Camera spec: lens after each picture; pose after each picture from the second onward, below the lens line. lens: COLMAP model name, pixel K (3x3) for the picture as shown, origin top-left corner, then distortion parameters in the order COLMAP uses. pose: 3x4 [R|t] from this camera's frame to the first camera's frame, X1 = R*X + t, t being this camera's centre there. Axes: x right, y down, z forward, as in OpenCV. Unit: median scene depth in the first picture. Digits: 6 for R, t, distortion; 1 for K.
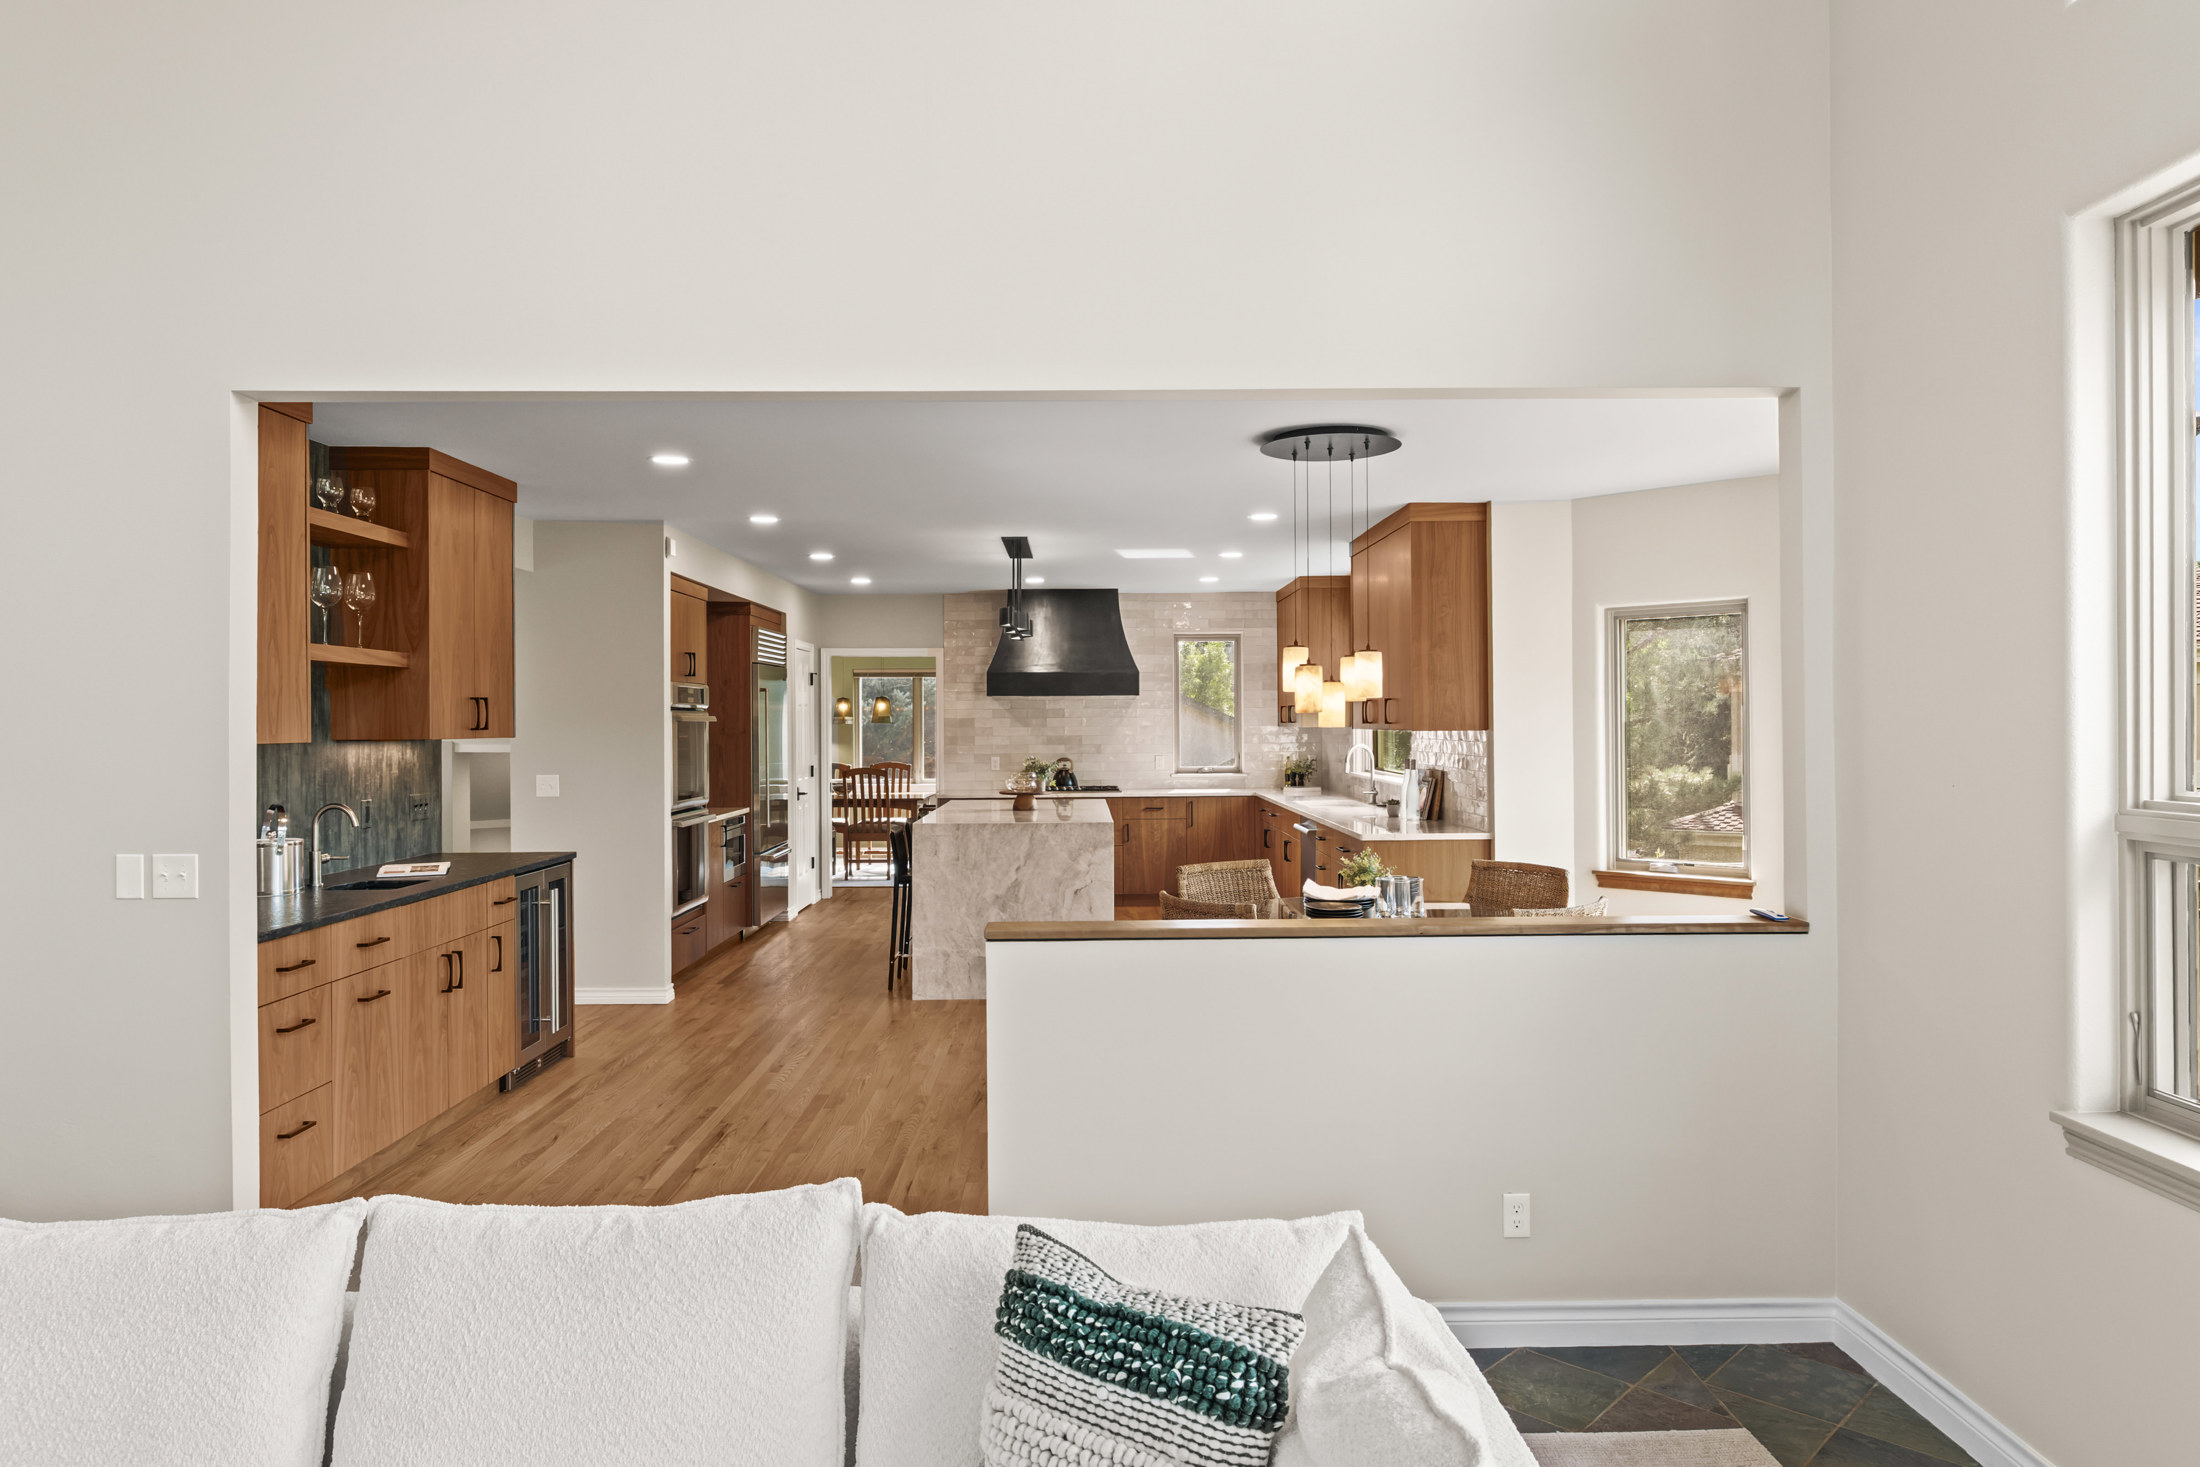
lens RADIAL K [[1390.9, 0, 1098.0], [0, 1390.9, 727.0], [0, 0, 1]] dist [0.006822, 0.000572]
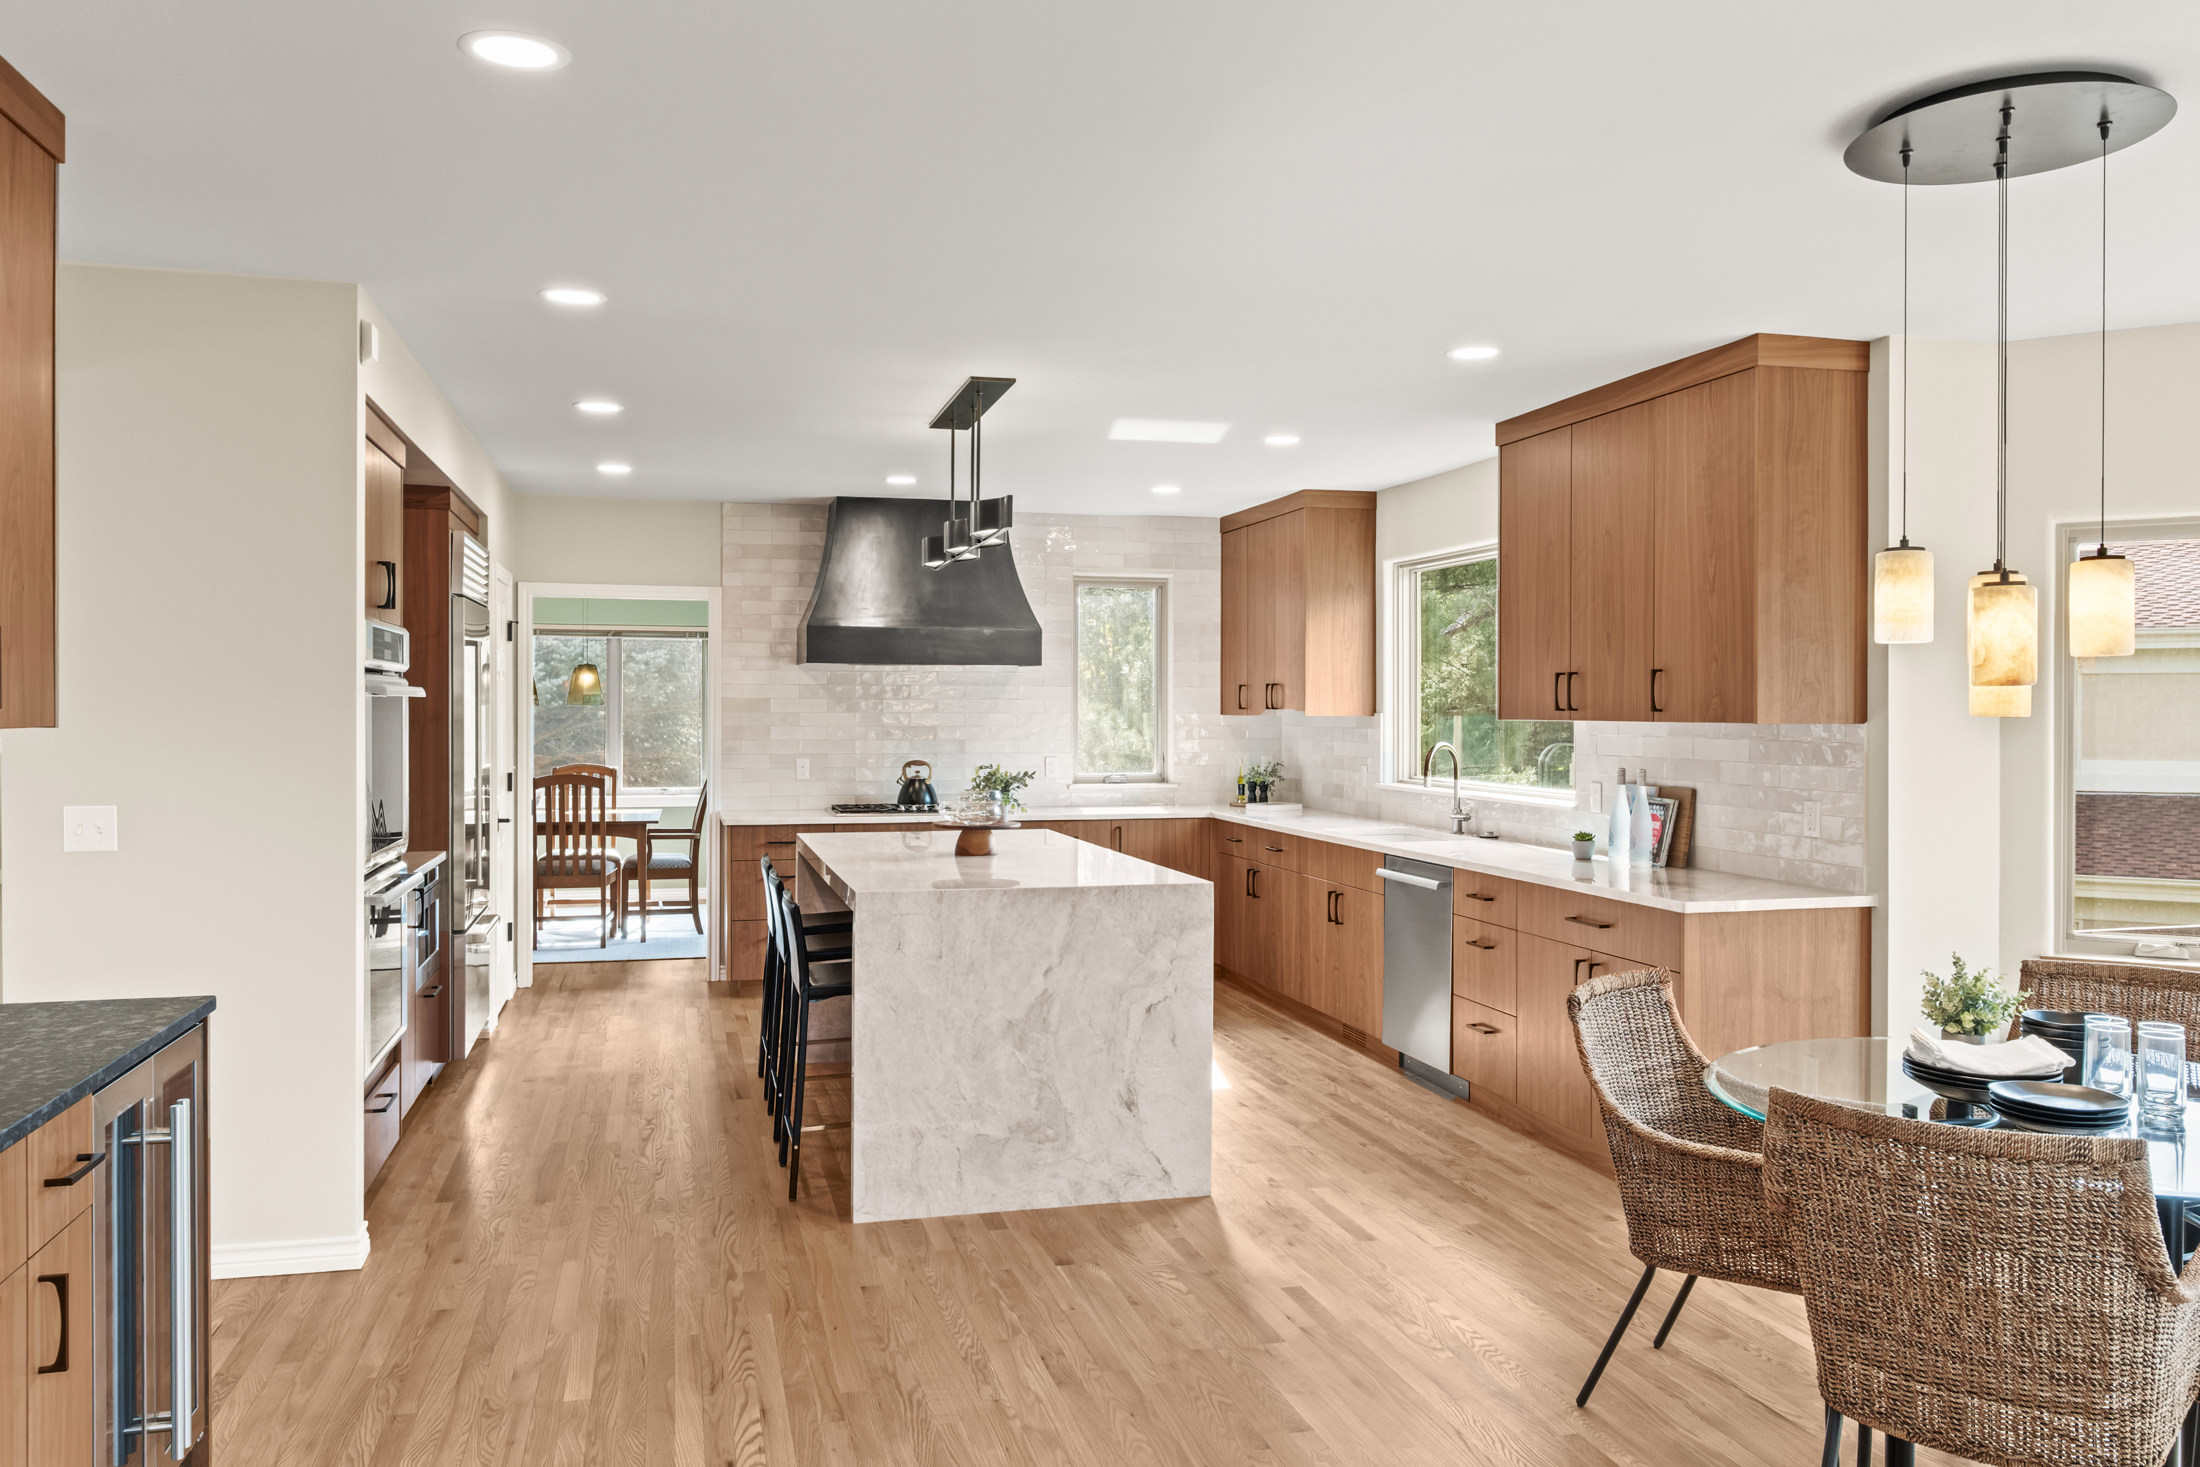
lens RADIAL K [[1649.6, 0, 1111.3], [0, 1649.6, 732.8], [0, 0, 1]] dist [0.009526, -0.003507]
pose [[0.971707, 0.004374, 0.236149, -0.161342], [-0.006950, 0.999925, 0.010076, 0.001158], [-0.236087, -0.011432, 0.971665, 0.312749]]
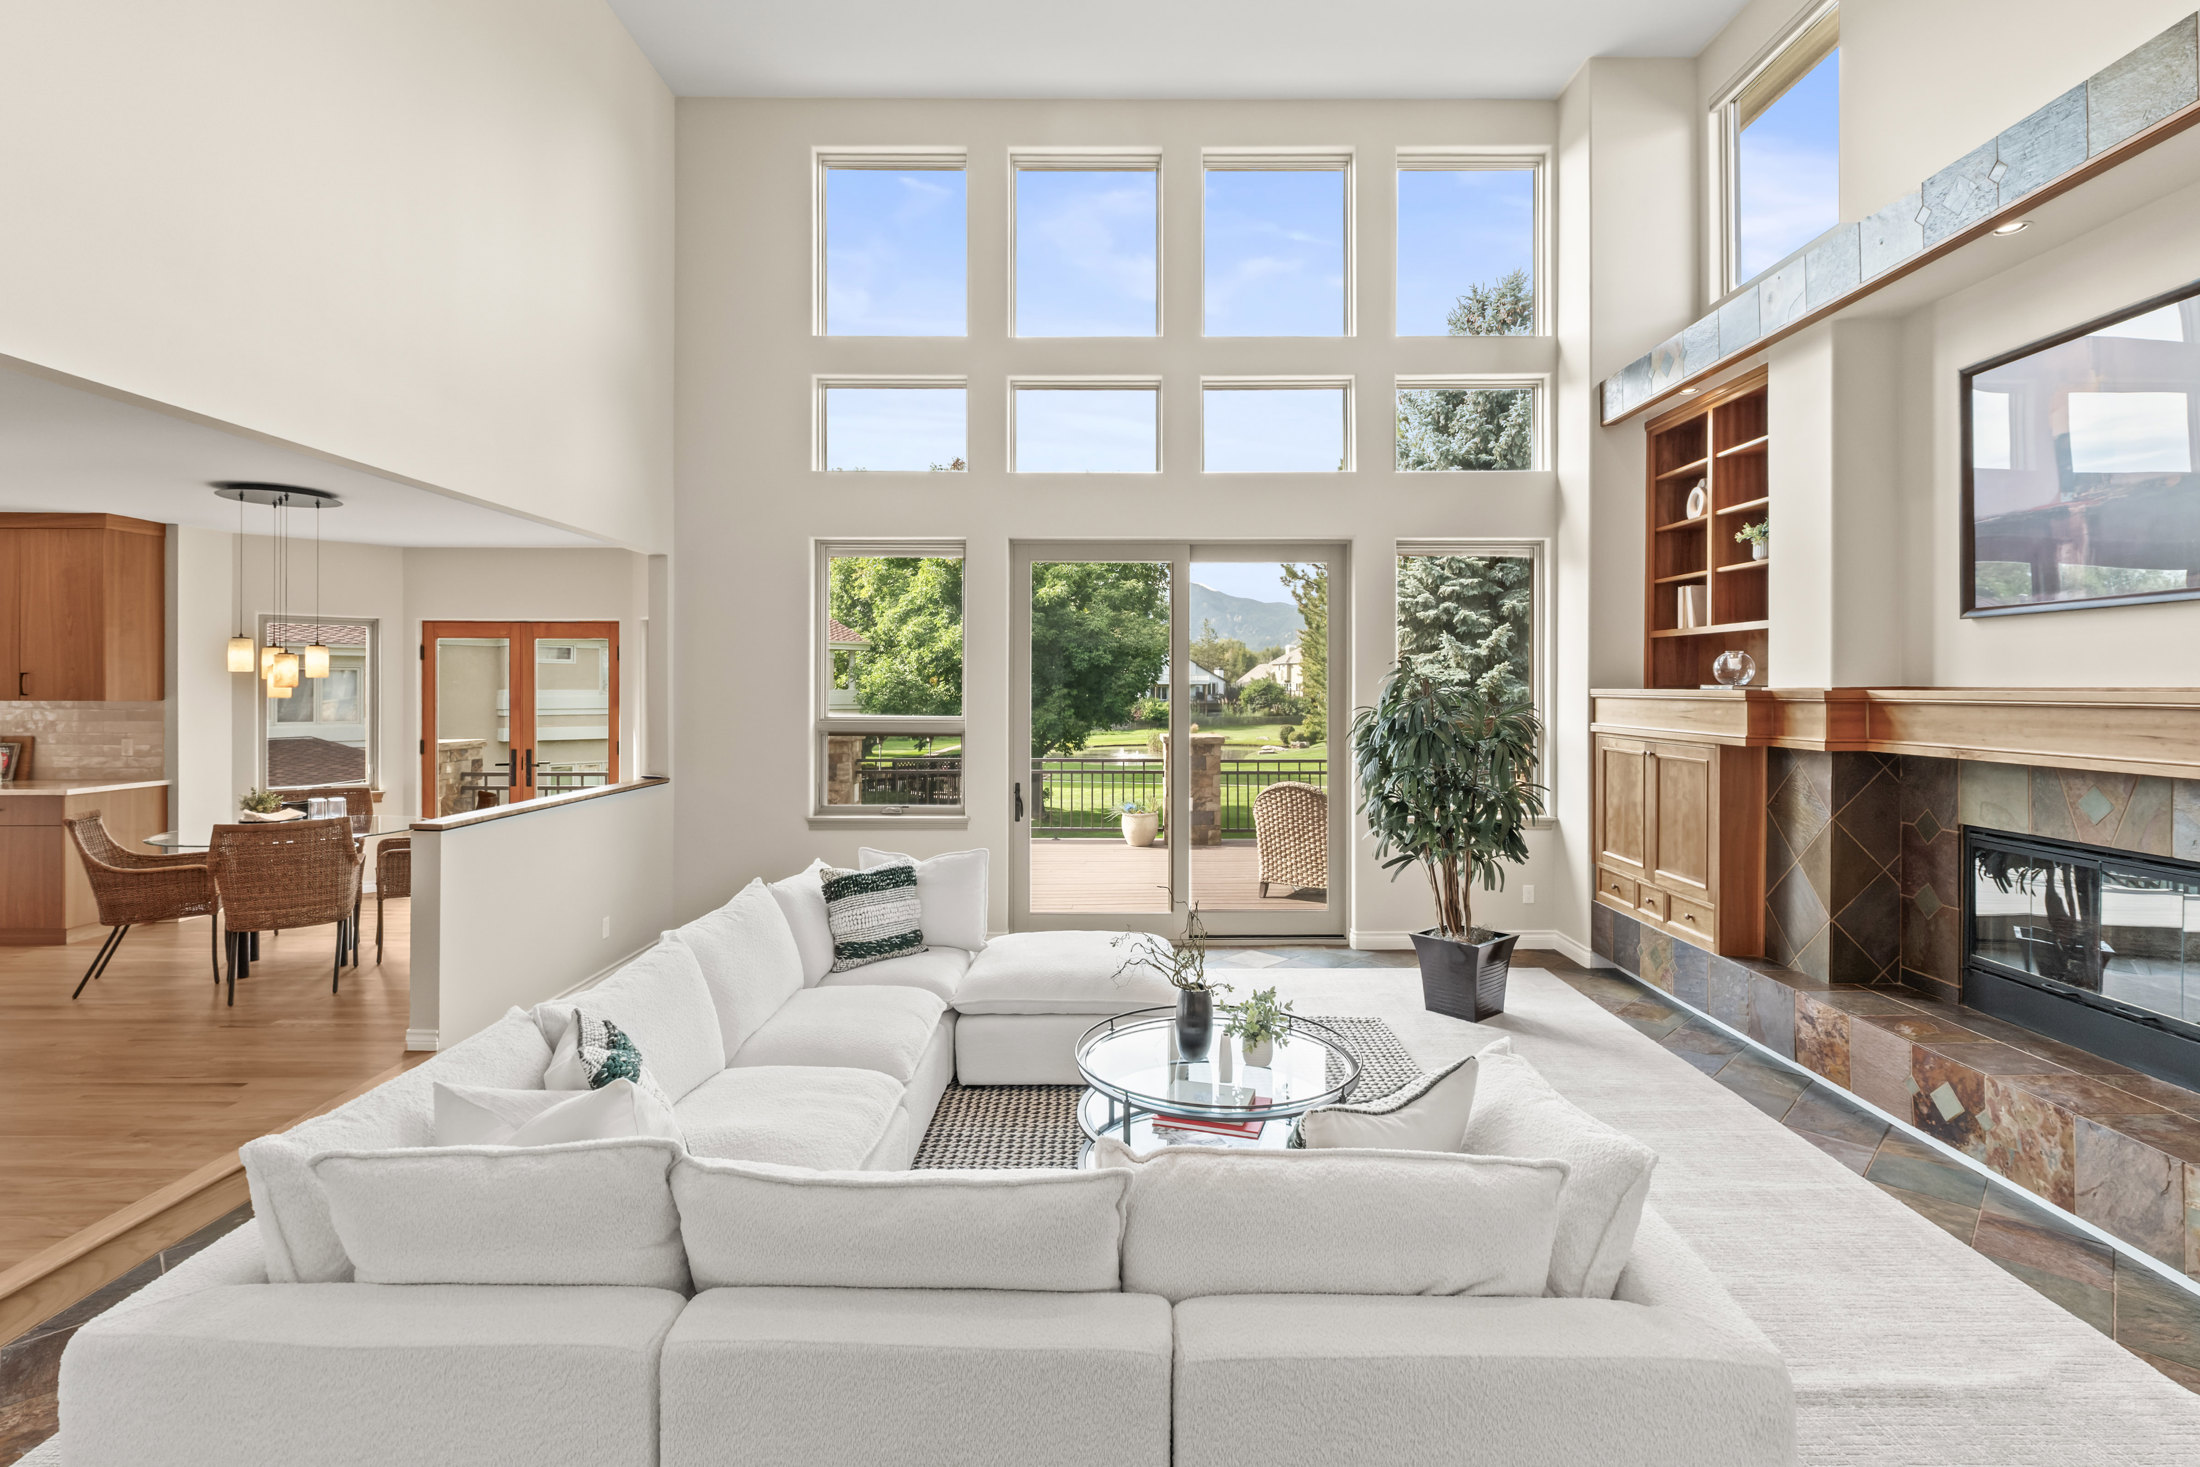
lens RADIAL K [[980.1, 0, 1115.2], [0, 980.1, 684.6], [0, 0, 1]] dist [-0.002428, -0.003988]
pose [[0.014887, 0.010055, 0.999839, -0.488290], [0.003735, 0.999942, -0.010112, 0.000459], [-0.999882, 0.003885, 0.014849, 0.086363]]
